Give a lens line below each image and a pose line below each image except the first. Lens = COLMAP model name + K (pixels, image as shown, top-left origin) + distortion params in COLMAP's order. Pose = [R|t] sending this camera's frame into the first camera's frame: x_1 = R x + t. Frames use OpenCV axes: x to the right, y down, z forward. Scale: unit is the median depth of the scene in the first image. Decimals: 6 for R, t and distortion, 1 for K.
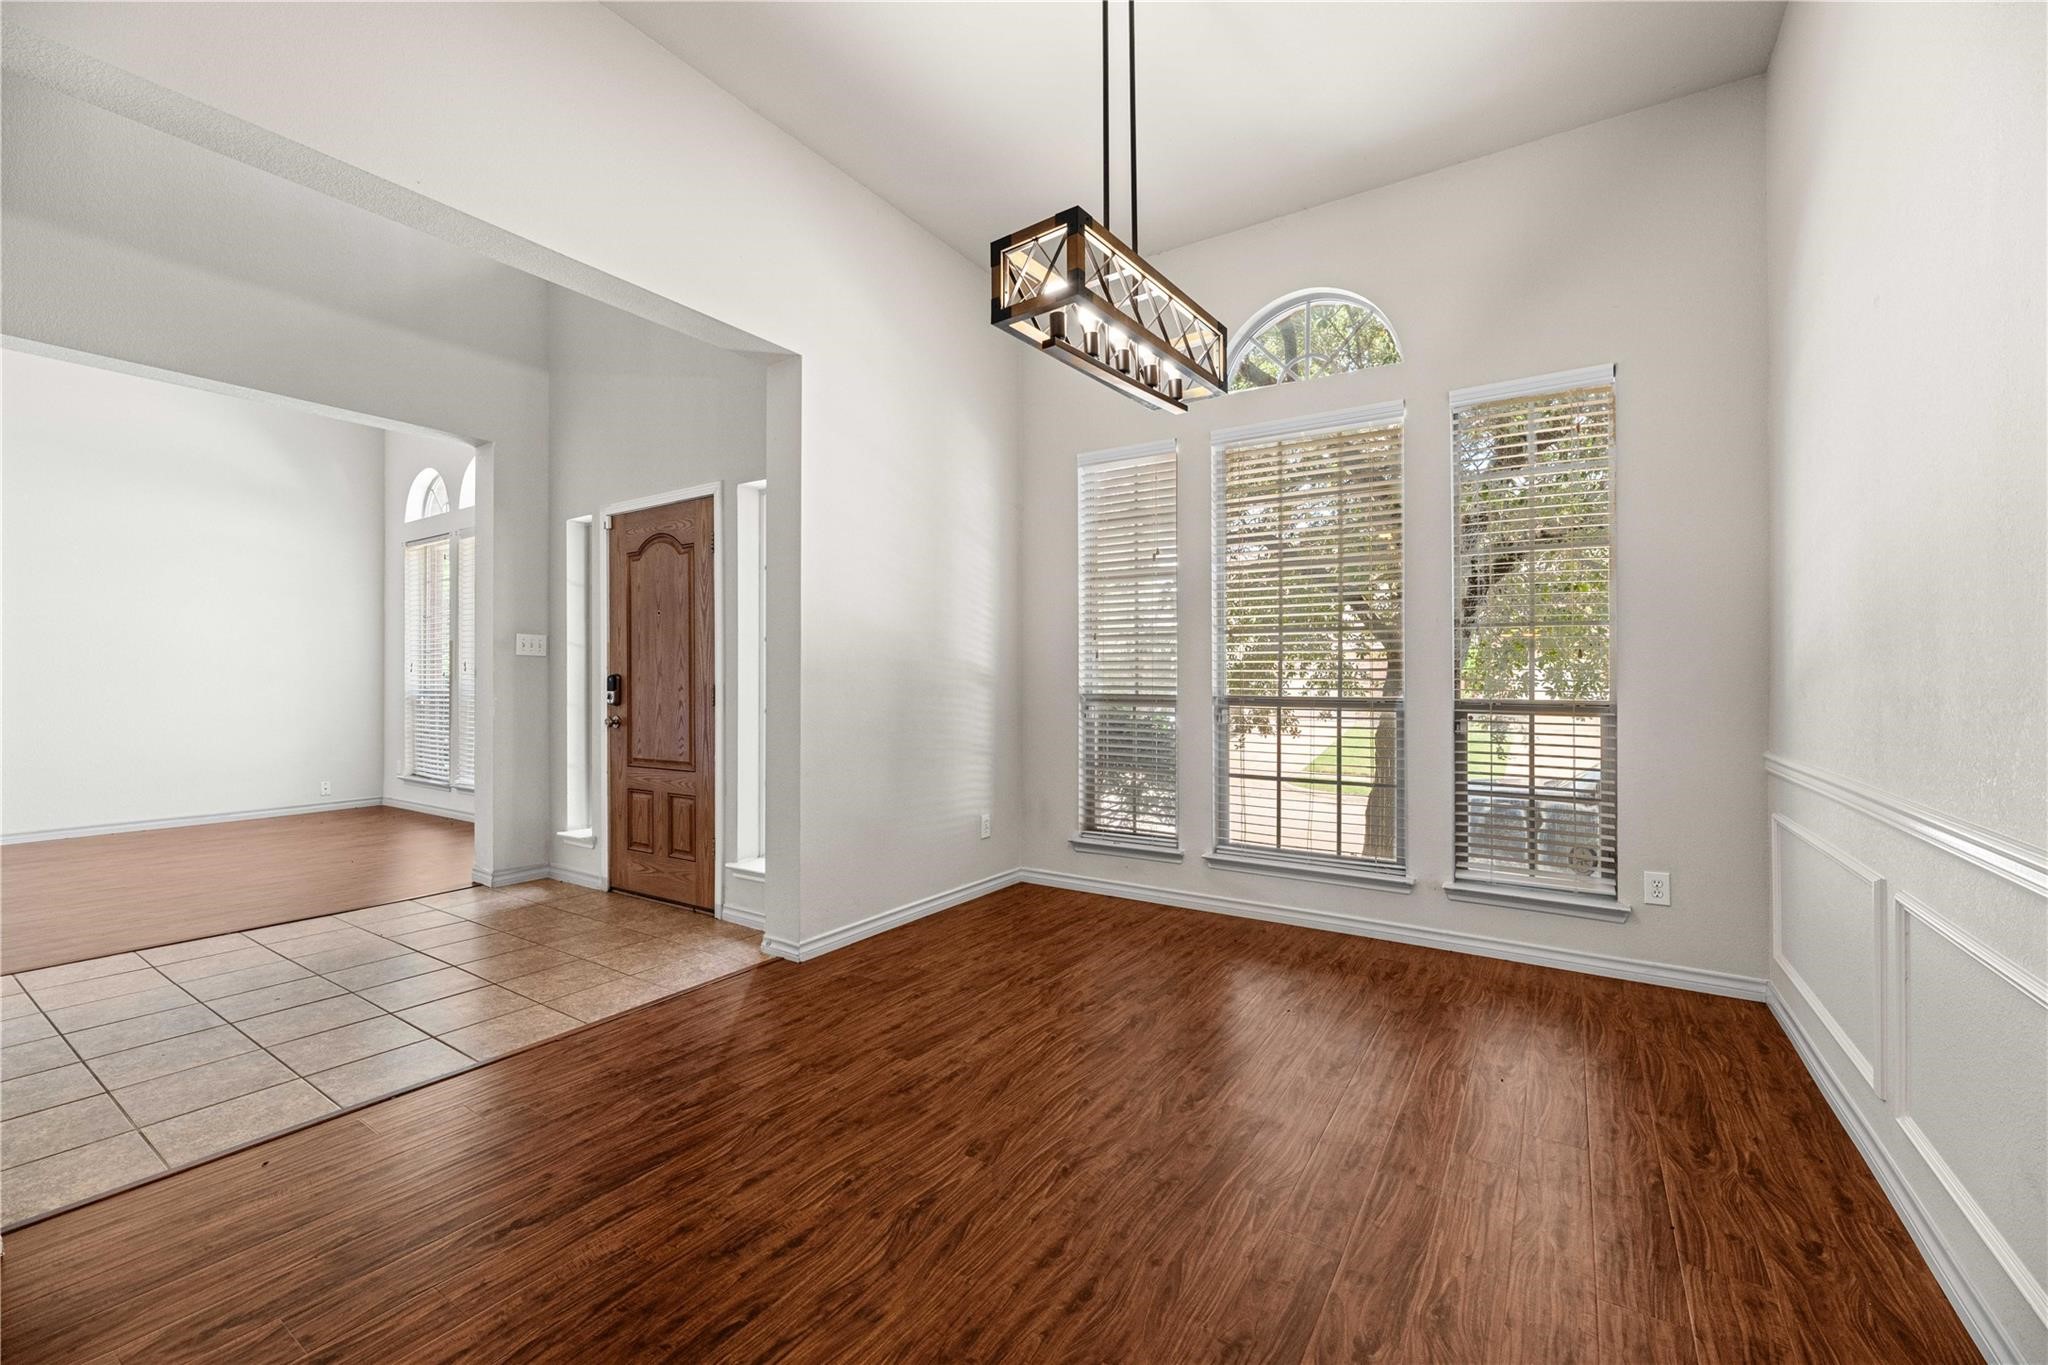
lens RADIAL K [[840.9, 0, 1025.7], [0, 840.9, 678.2], [0, 0, 1]] dist [-0.002977, -0.001789]
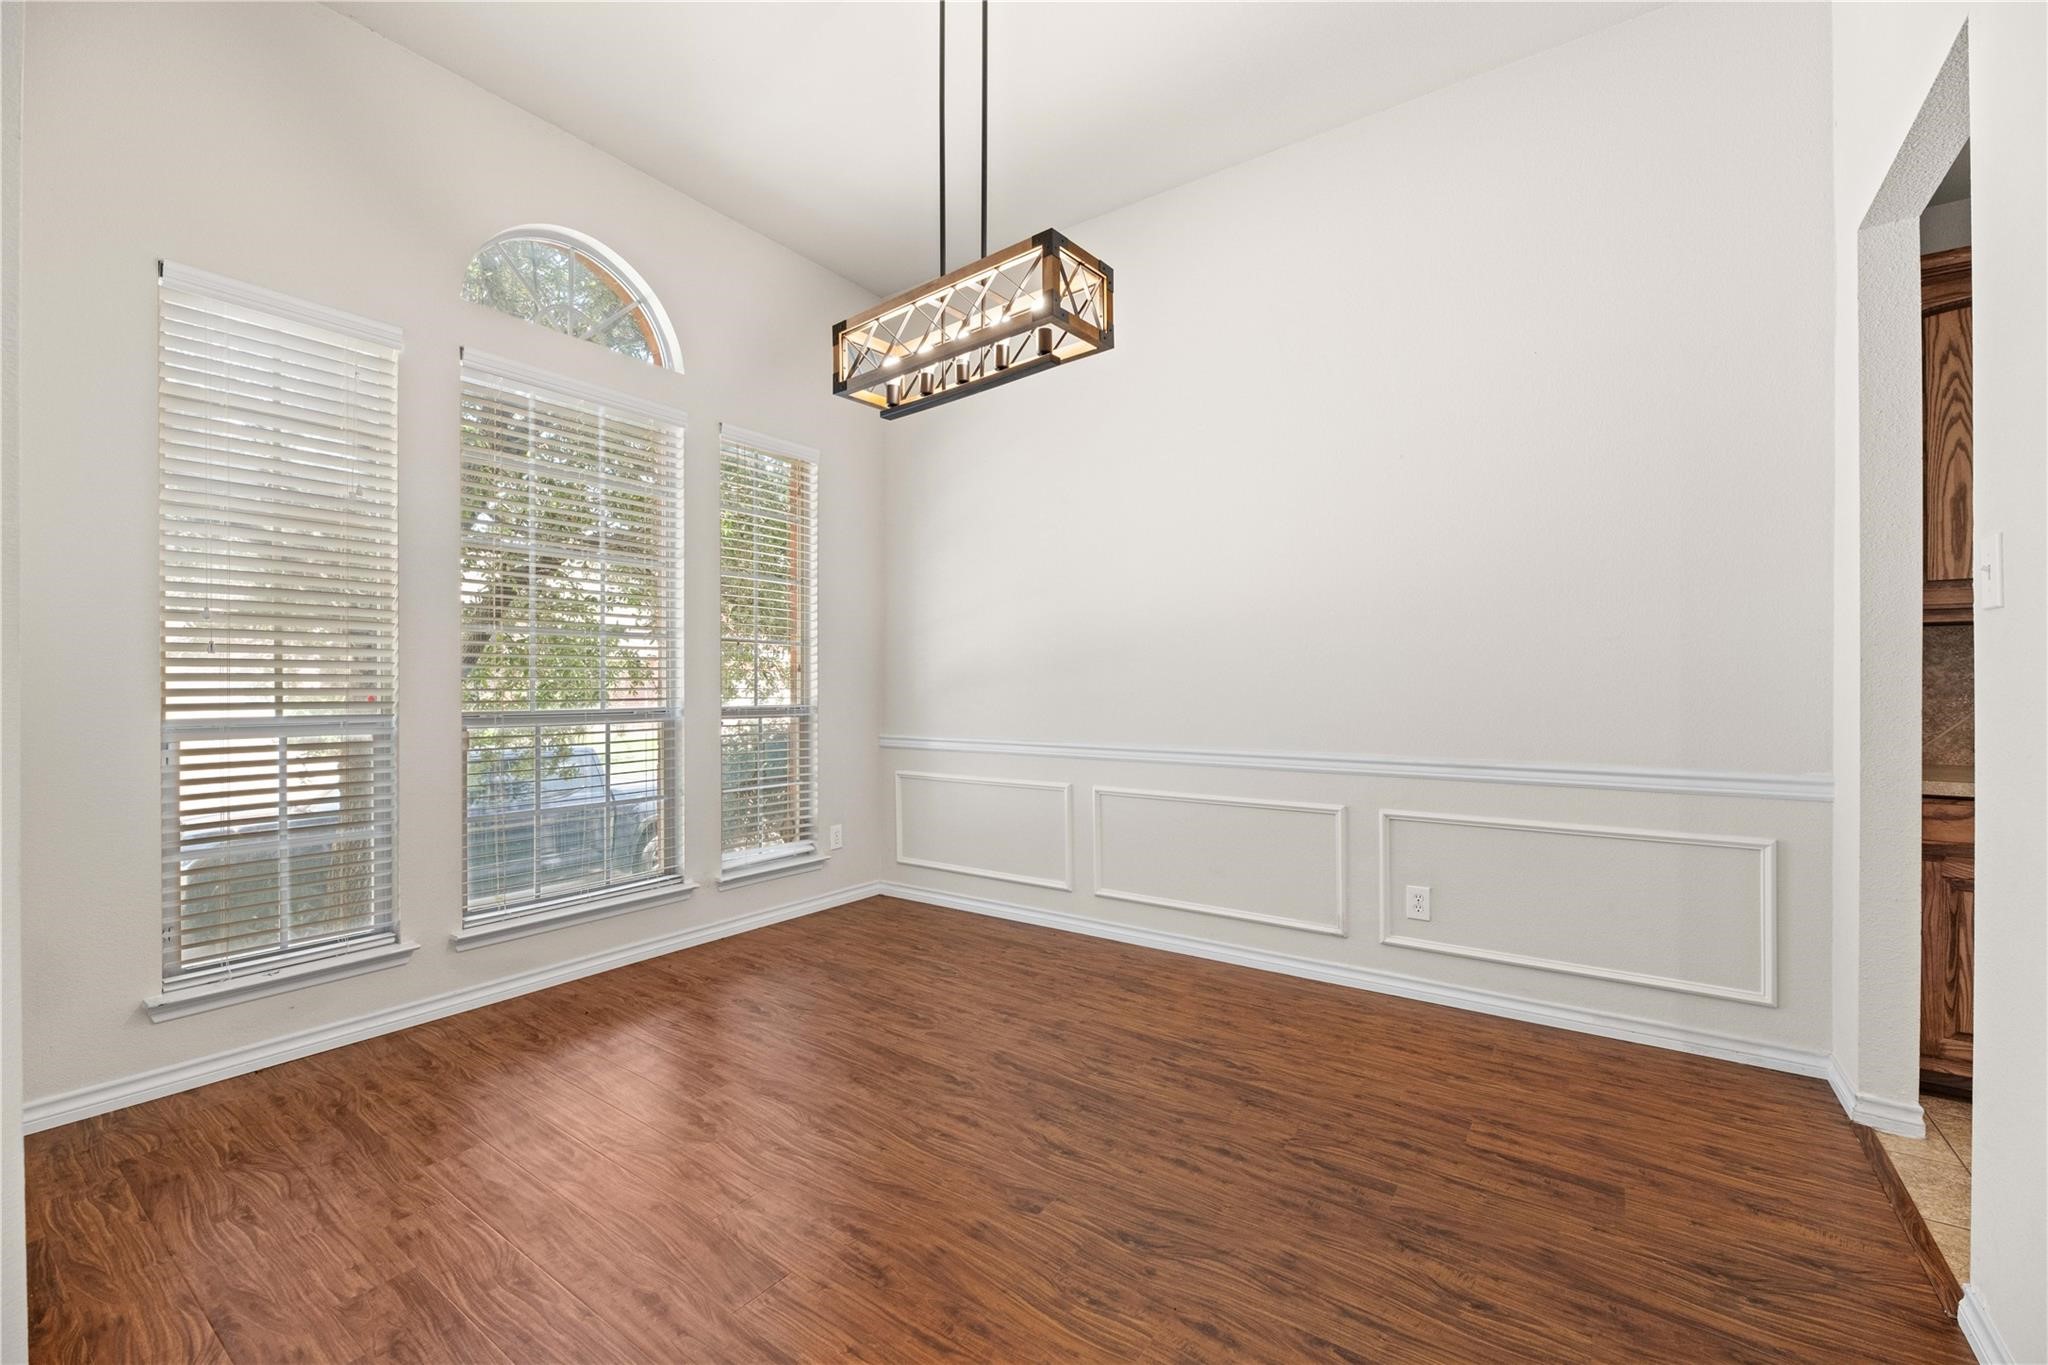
lens RADIAL K [[840.9, 0, 1027.6], [0, 840.9, 683.9], [0, 0, 1]] dist [-0.002977, -0.001789]
pose [[0.022659, -0.000317, 0.999743, -0.636616], [0.002341, 0.999997, 0.000264, -0.004805], [-0.999741, 0.002334, 0.022660, 0.641290]]
